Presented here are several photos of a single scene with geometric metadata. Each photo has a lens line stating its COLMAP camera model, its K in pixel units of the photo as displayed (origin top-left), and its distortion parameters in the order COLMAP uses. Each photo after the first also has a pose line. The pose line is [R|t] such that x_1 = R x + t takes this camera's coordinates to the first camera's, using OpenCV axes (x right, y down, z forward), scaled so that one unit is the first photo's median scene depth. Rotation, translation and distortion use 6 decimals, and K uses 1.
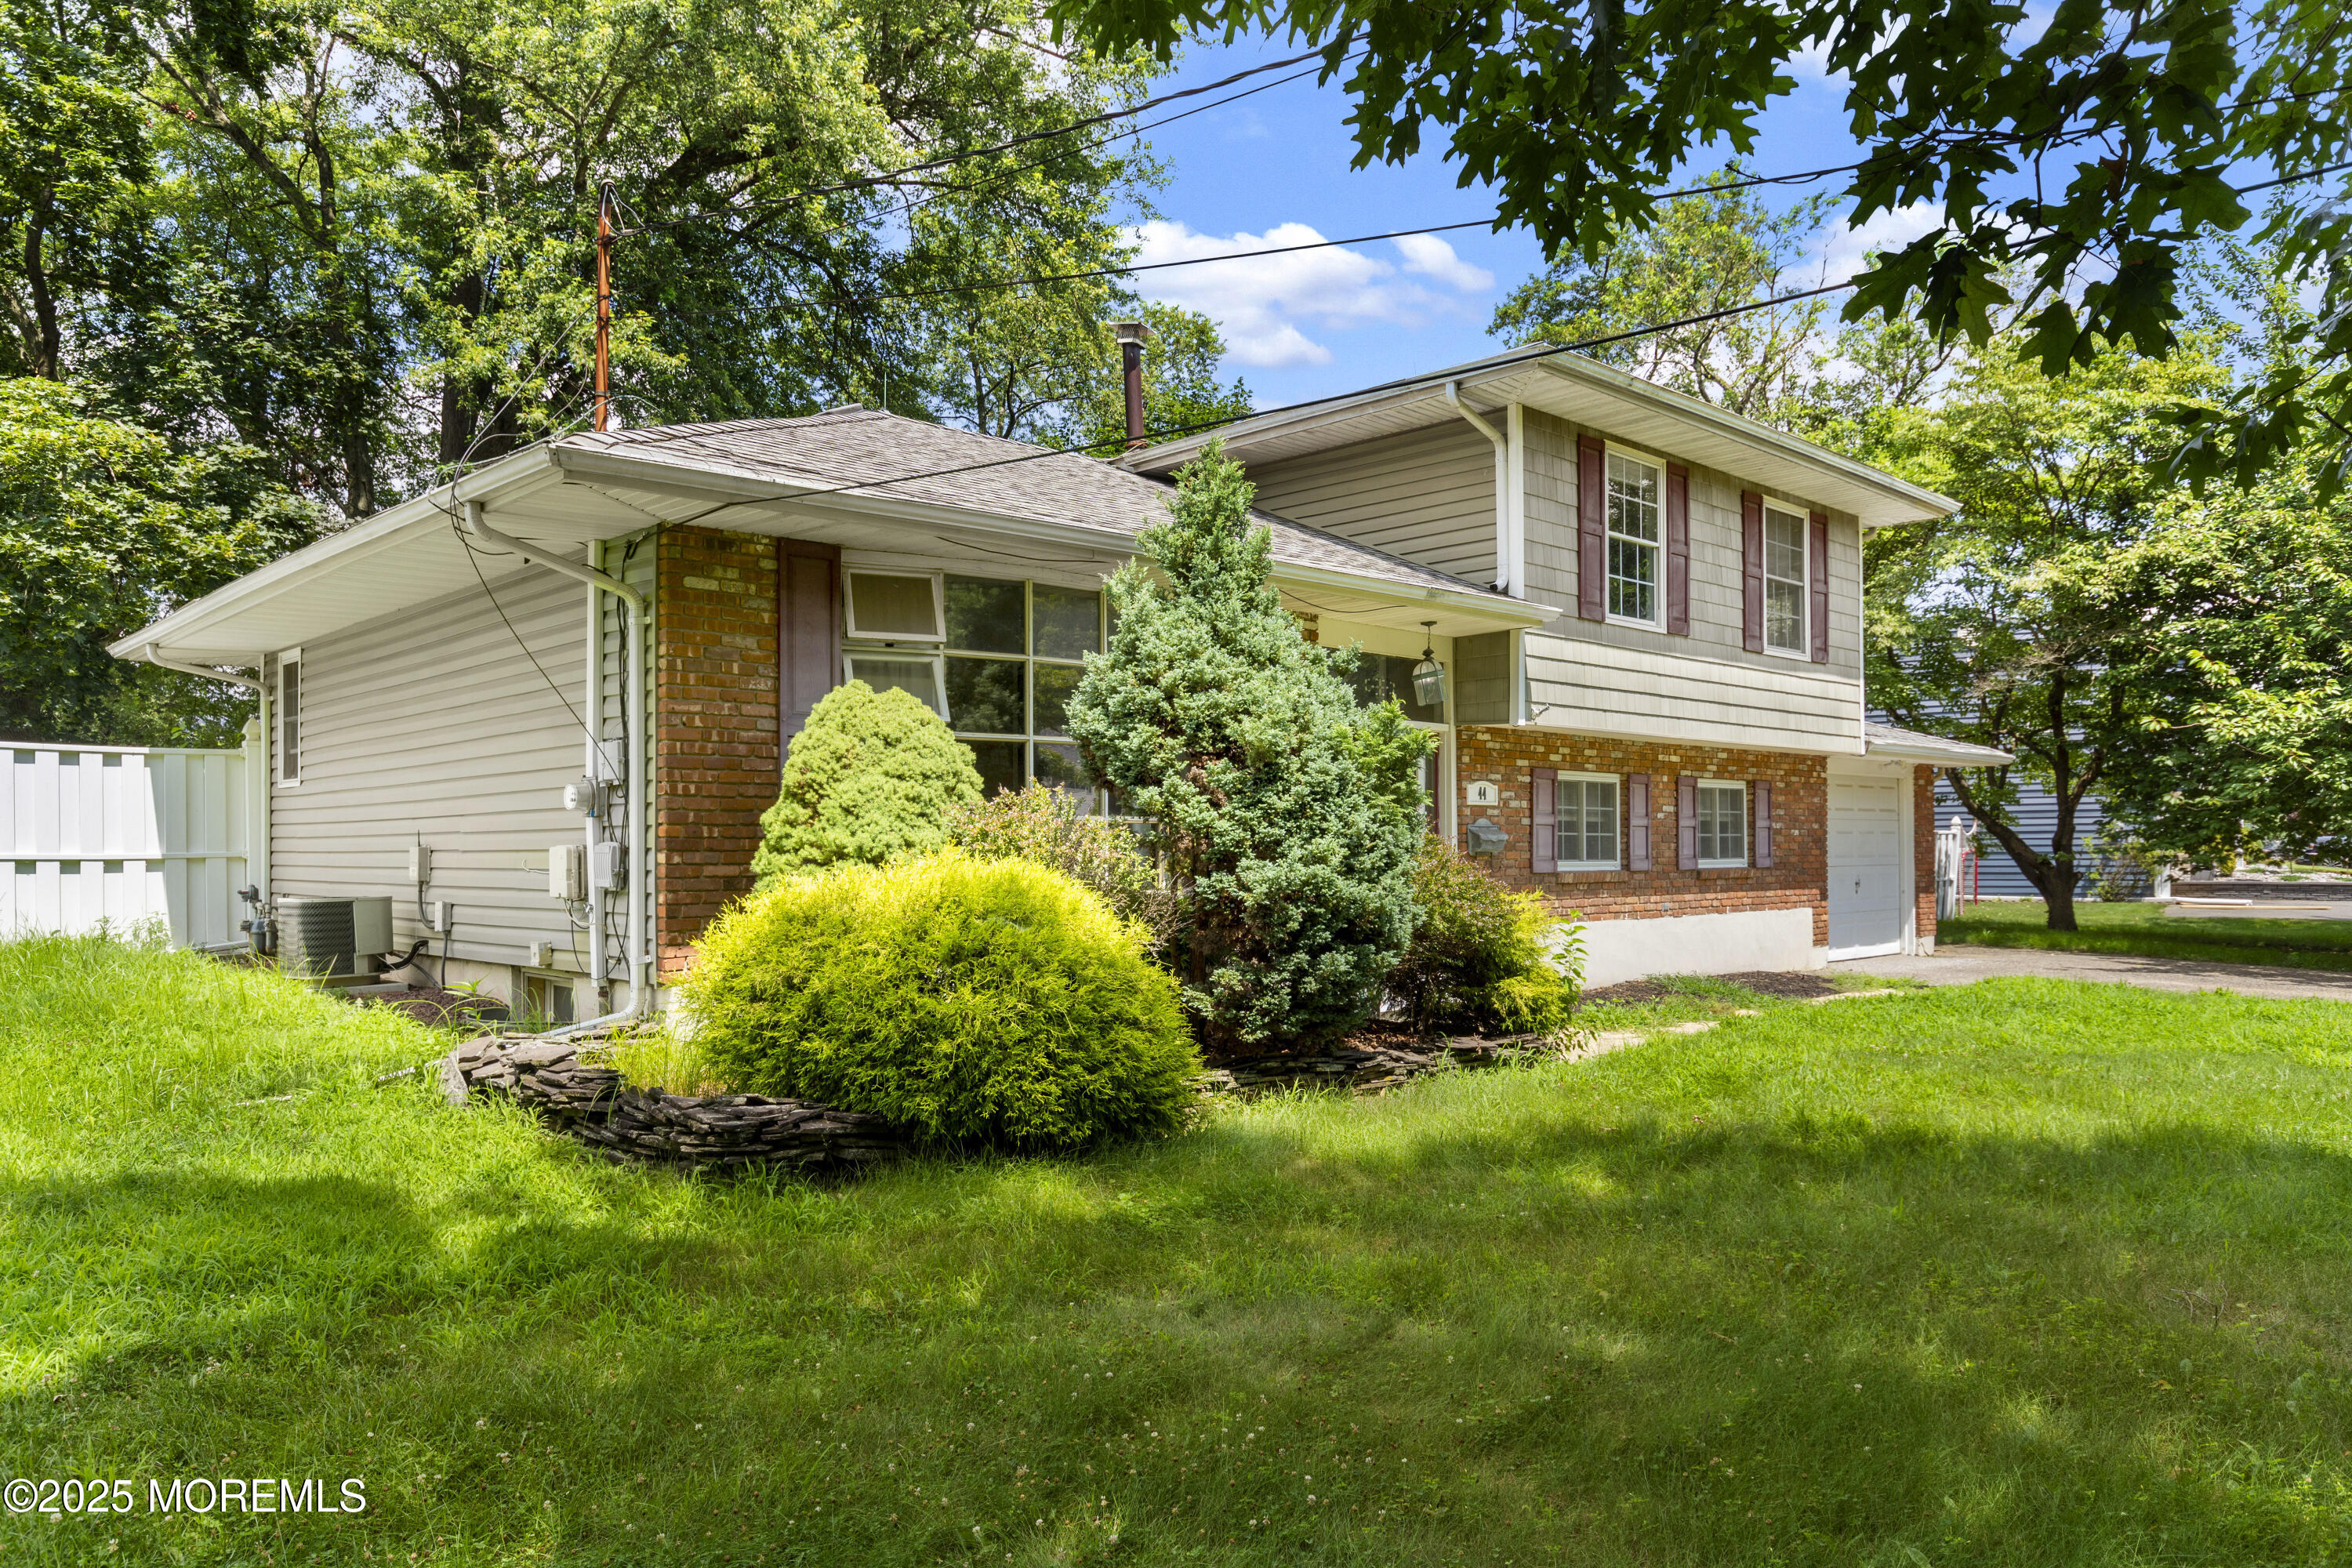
lens RADIAL K [[1605.3, 0, 1177.7], [0, 1605.3, 834.9], [0, 0, 1]] dist [-0.002695, -0.000378]
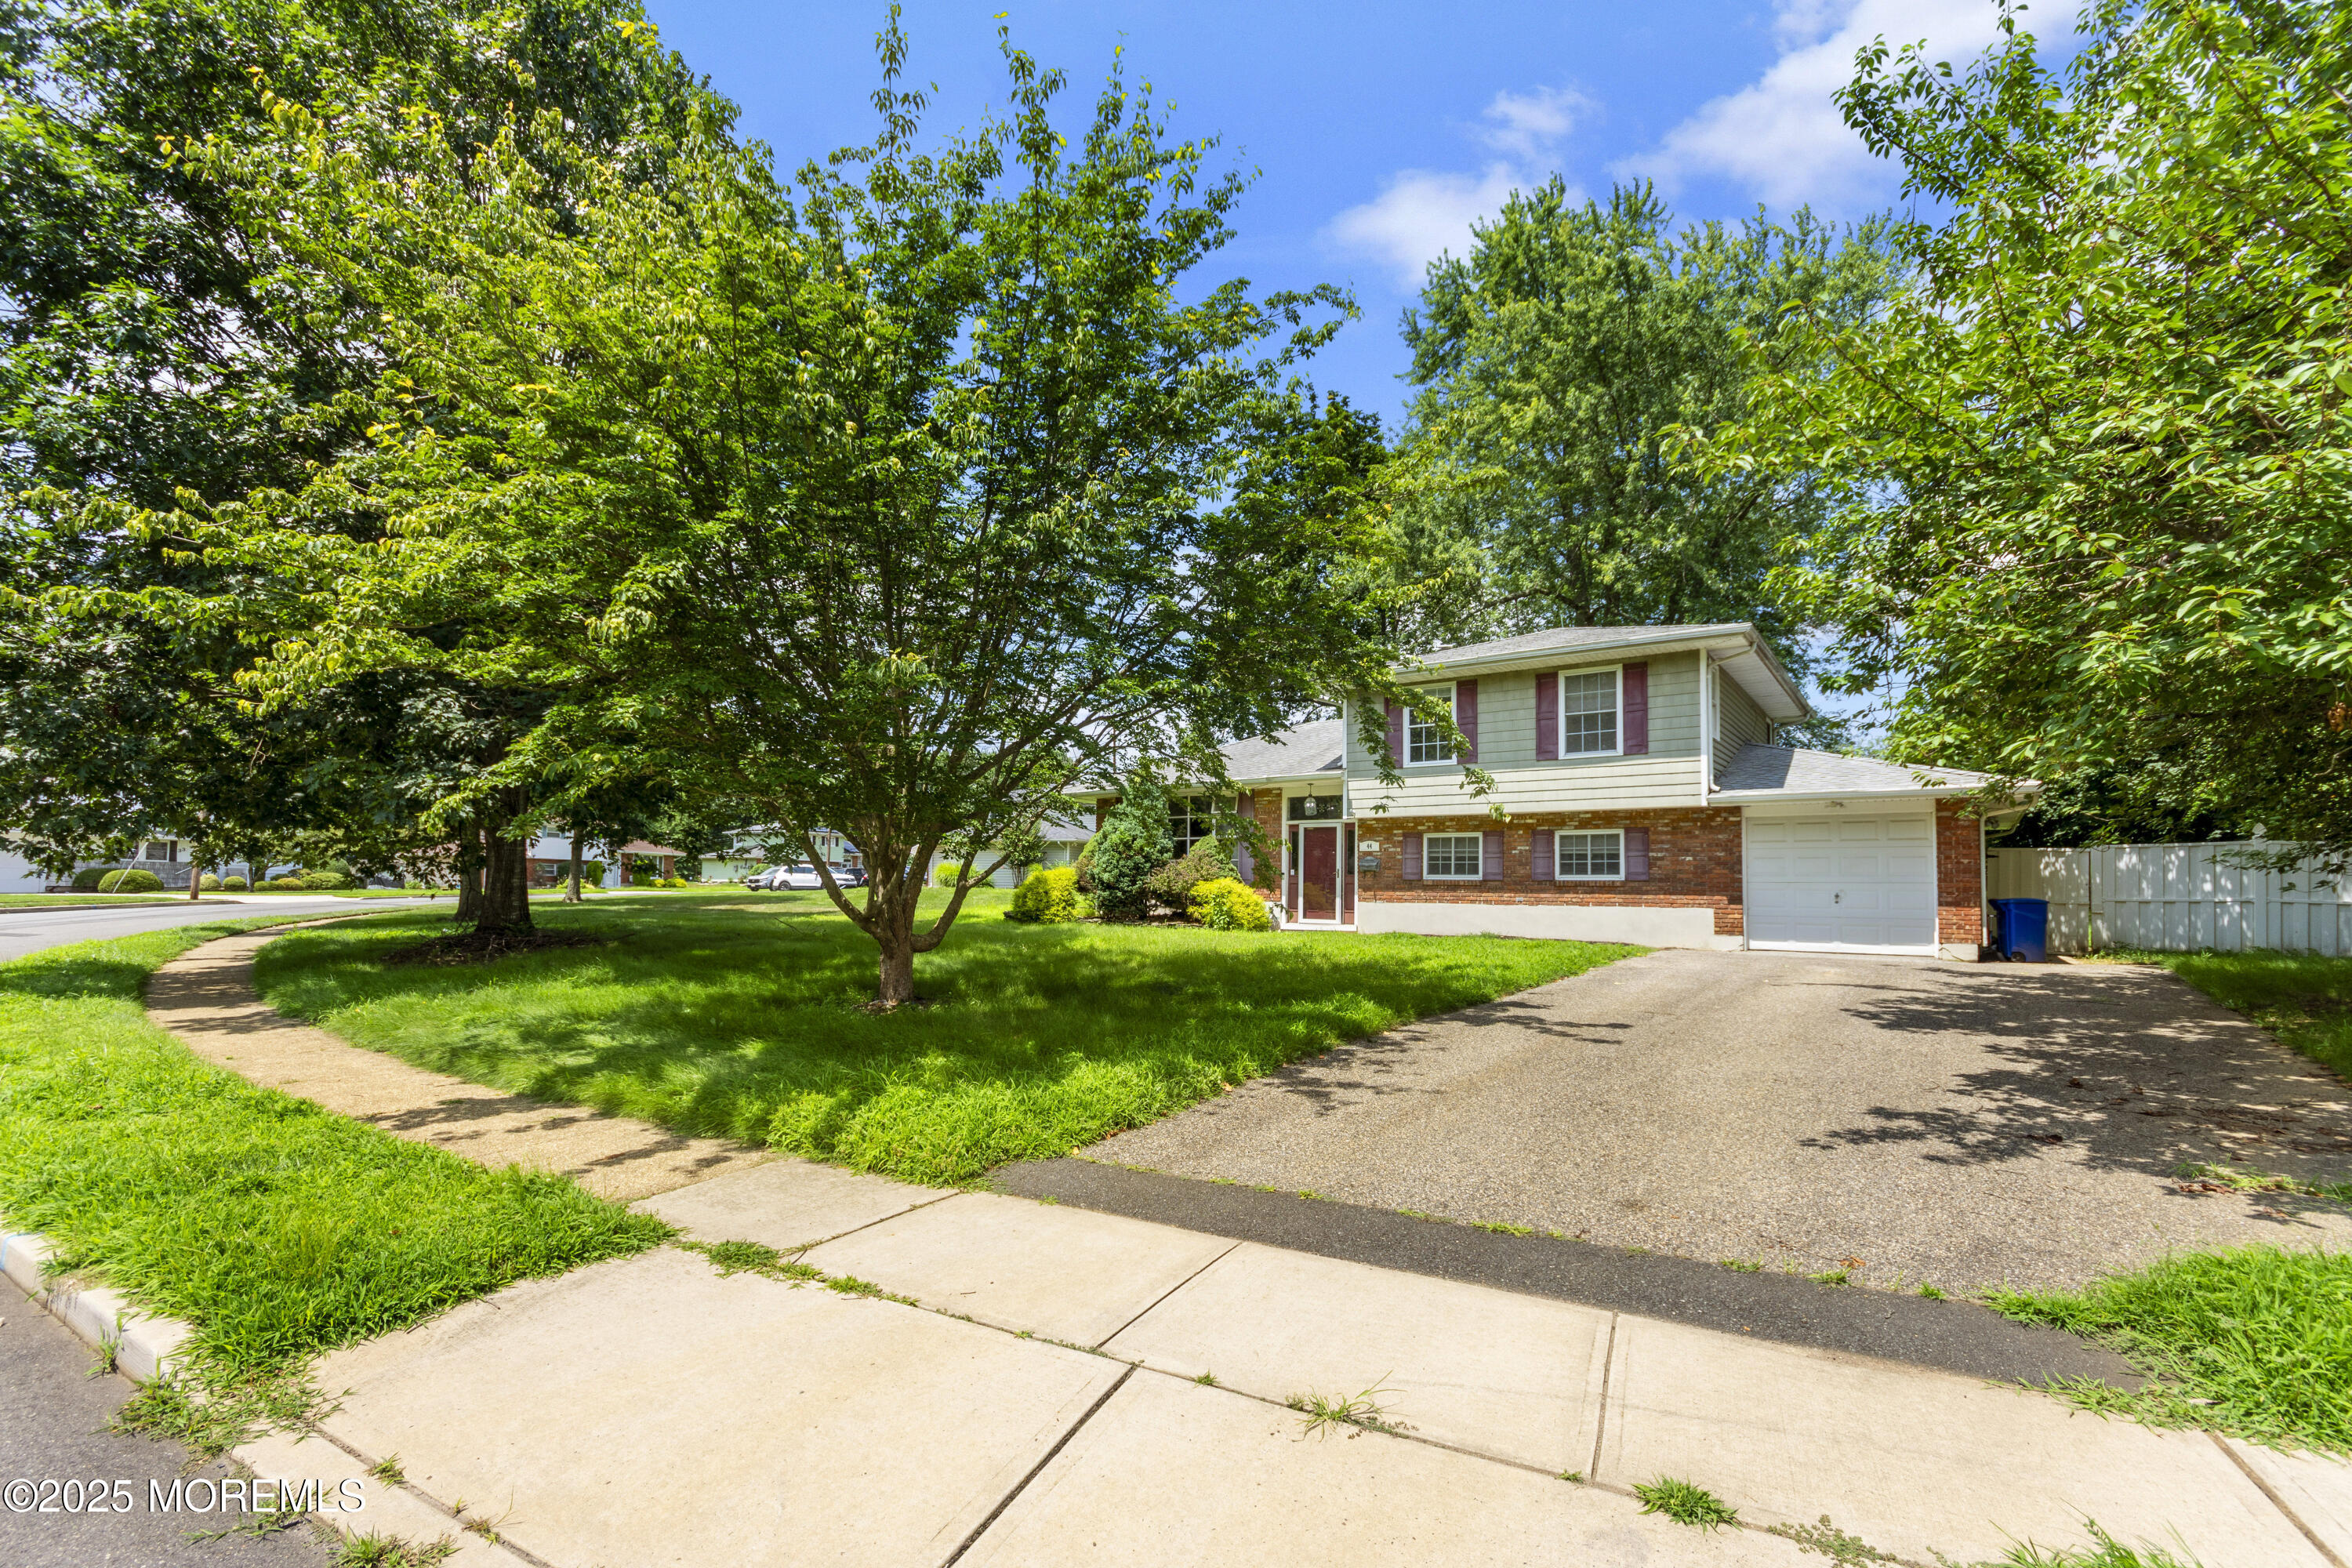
lens RADIAL K [[1004.1, 0, 1183.9], [0, 1004.1, 829.6], [0, 0, 1]] dist [0.002232, 0.000148]
pose [[0.176349, -0.044583, -0.983317, 1.493091], [0.002894, 0.998993, -0.044775, 0.014900], [0.984323, 0.005051, 0.176301, 0.423543]]
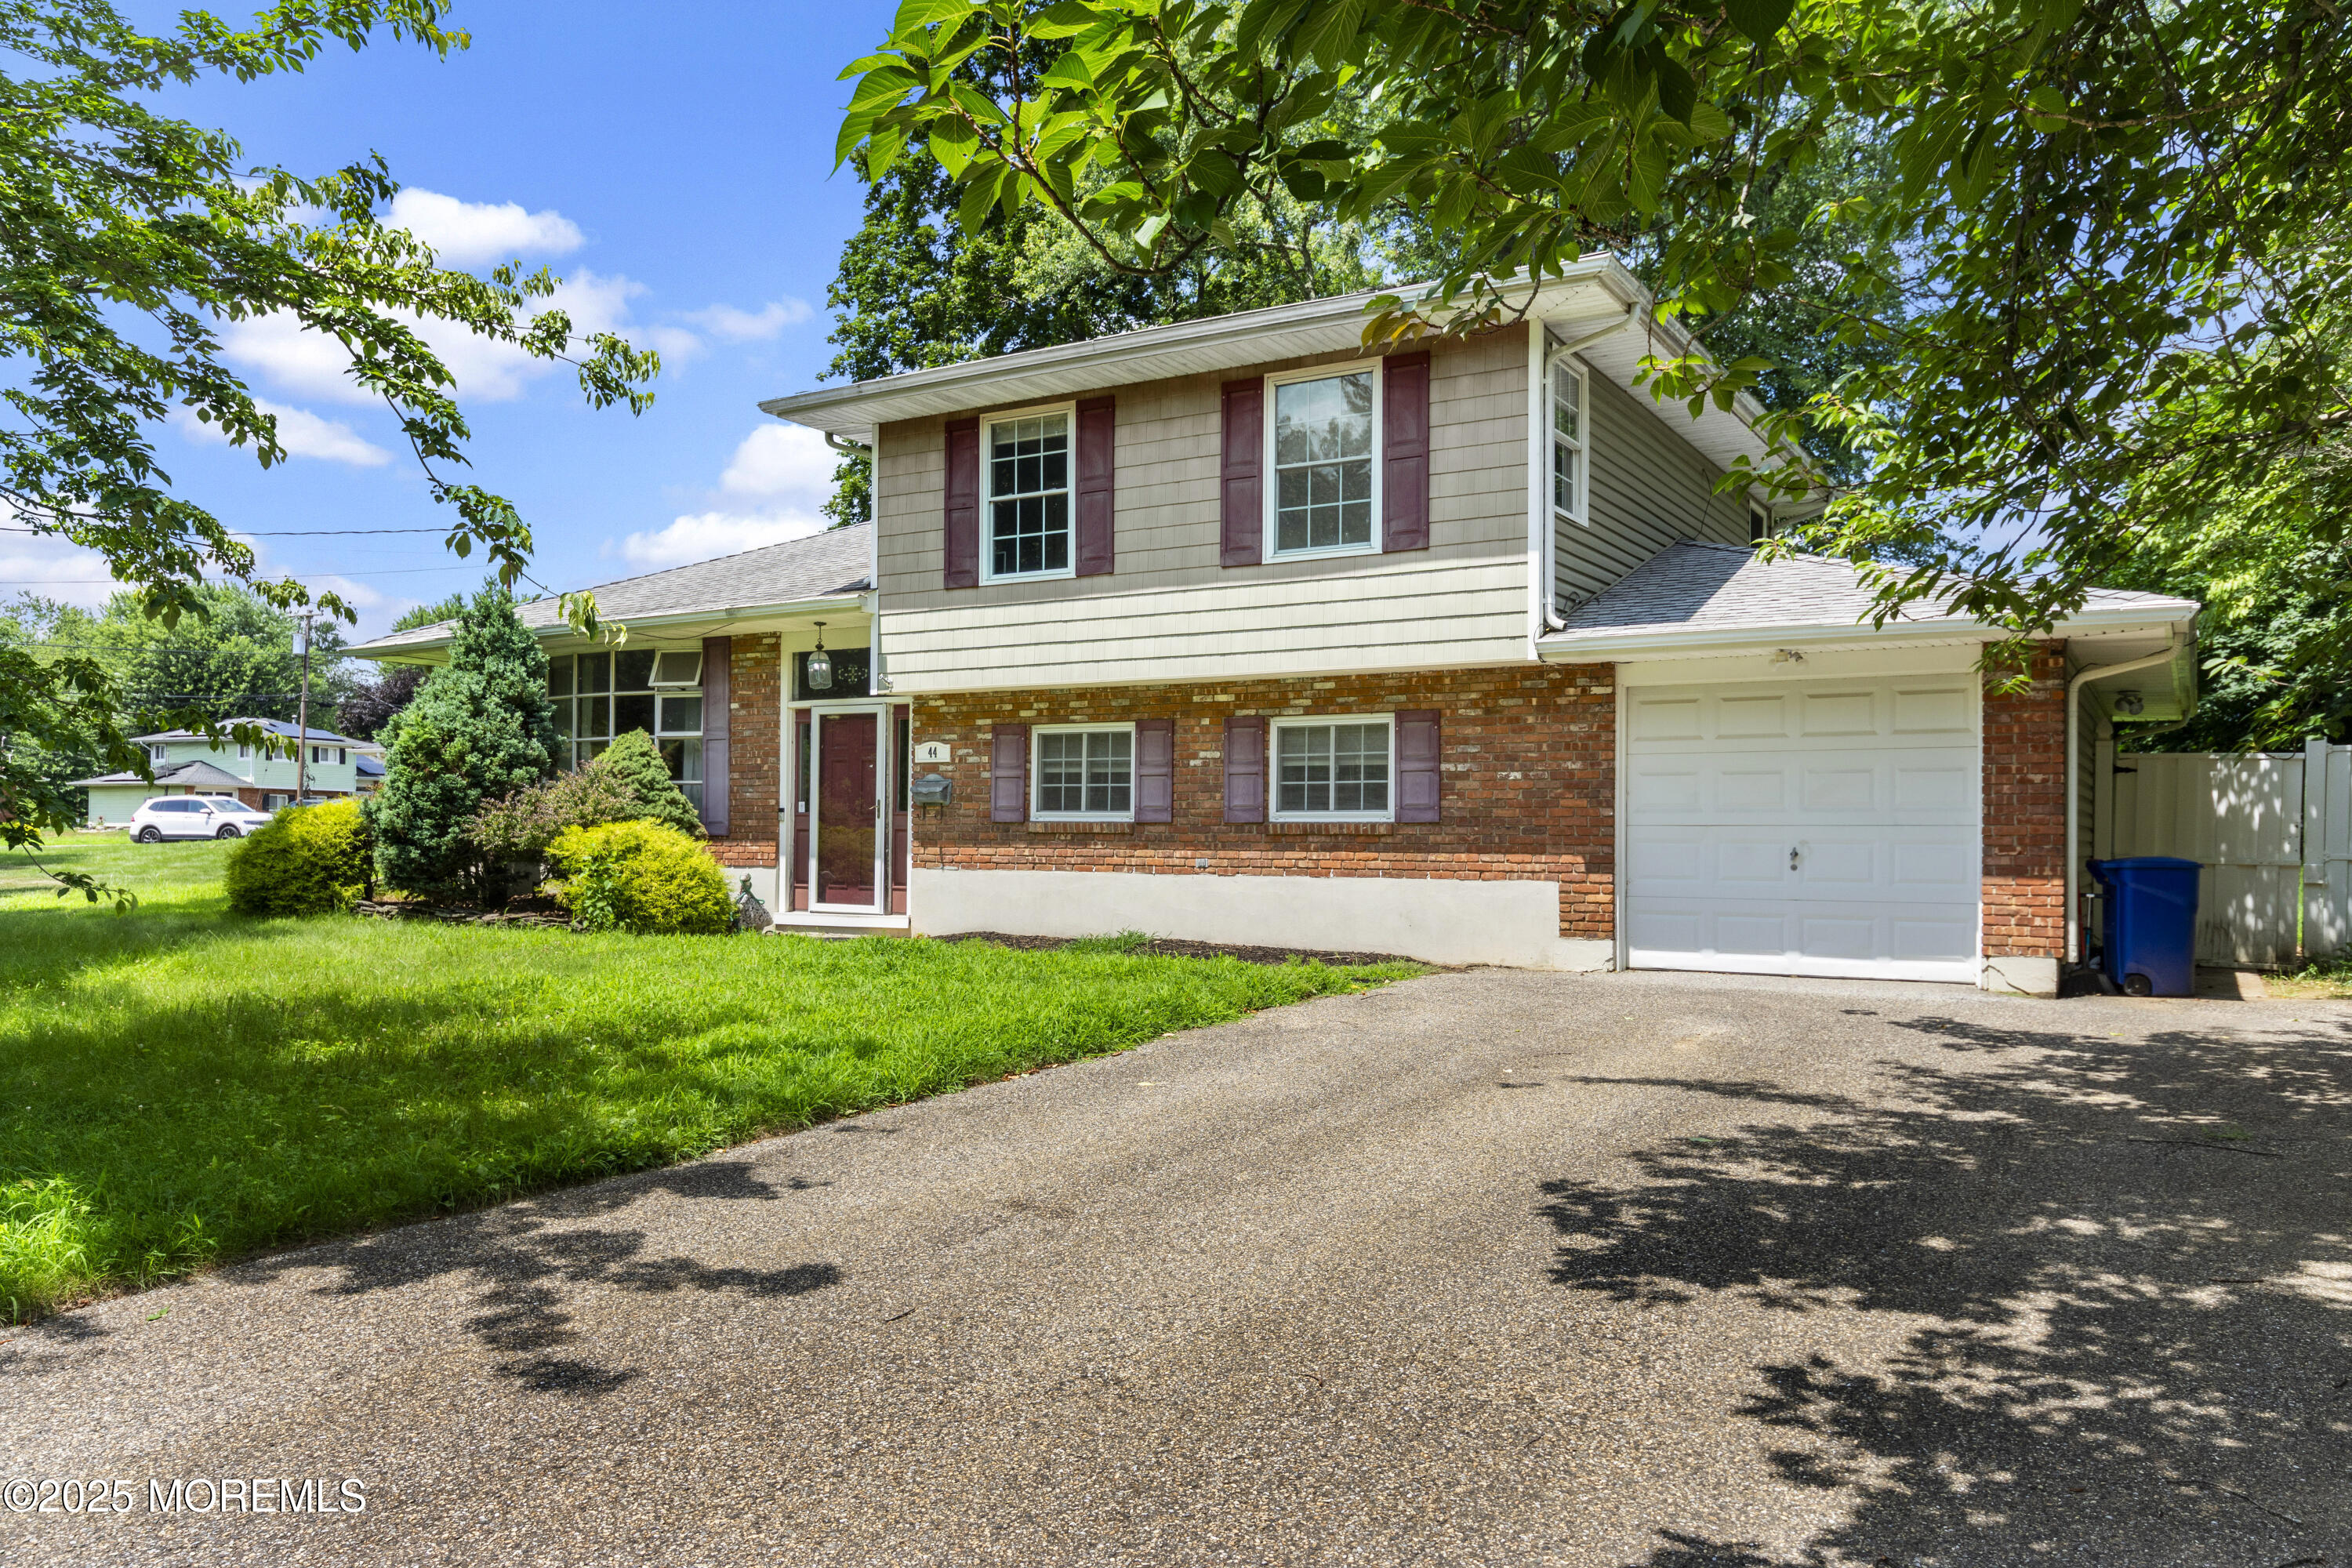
lens RADIAL K [[1629.6, 0, 1176.0], [0, 1629.6, 784.0], [0, 0, 1]] dist [-0.011694, -0.000847]
pose [[0.267266, -0.018562, -0.963444, 1.256640], [0.005292, 0.999828, -0.017795, 0.017394], [0.963608, -0.000342, 0.267318, 0.786603]]
